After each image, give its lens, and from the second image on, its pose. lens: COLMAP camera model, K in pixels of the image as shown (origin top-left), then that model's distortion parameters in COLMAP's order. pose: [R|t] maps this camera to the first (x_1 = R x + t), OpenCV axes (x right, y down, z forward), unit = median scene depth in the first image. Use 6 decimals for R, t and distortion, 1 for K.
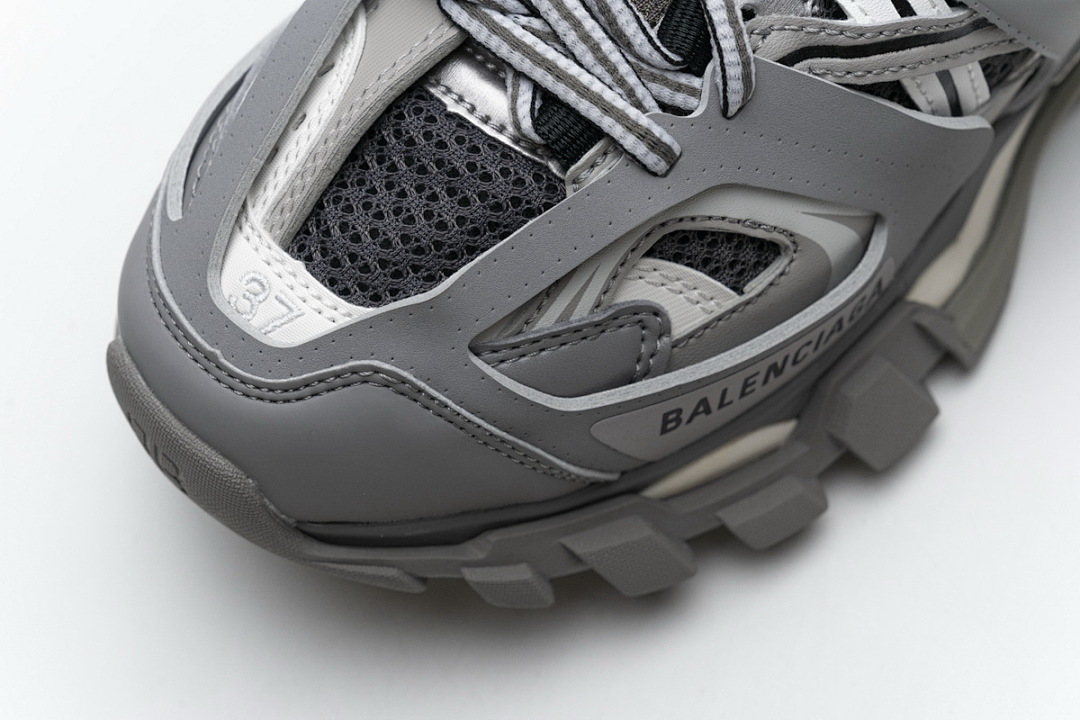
lens RADIAL K [[2233.6, 0, 534.0], [0, 2233.6, 366.6], [0, 0, 1]] dist [0.024730, 0.000000]
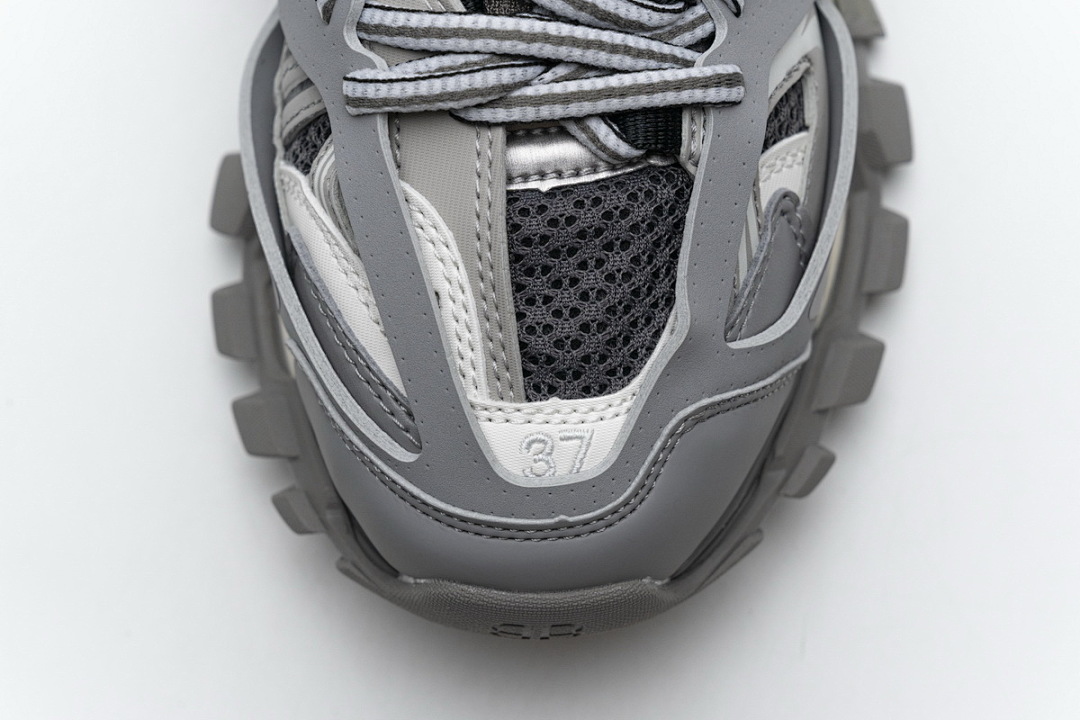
lens RADIAL K [[2233.6, 0, 540.4], [0, 2233.6, 351.3], [0, 0, 1]] dist [0.024730, 0.000000]
pose [[0.653005, -0.705624, 0.275099, -0.376937], [0.646270, 0.708550, 0.283358, -0.357984], [-0.394865, -0.007246, 0.918711, 0.062599]]
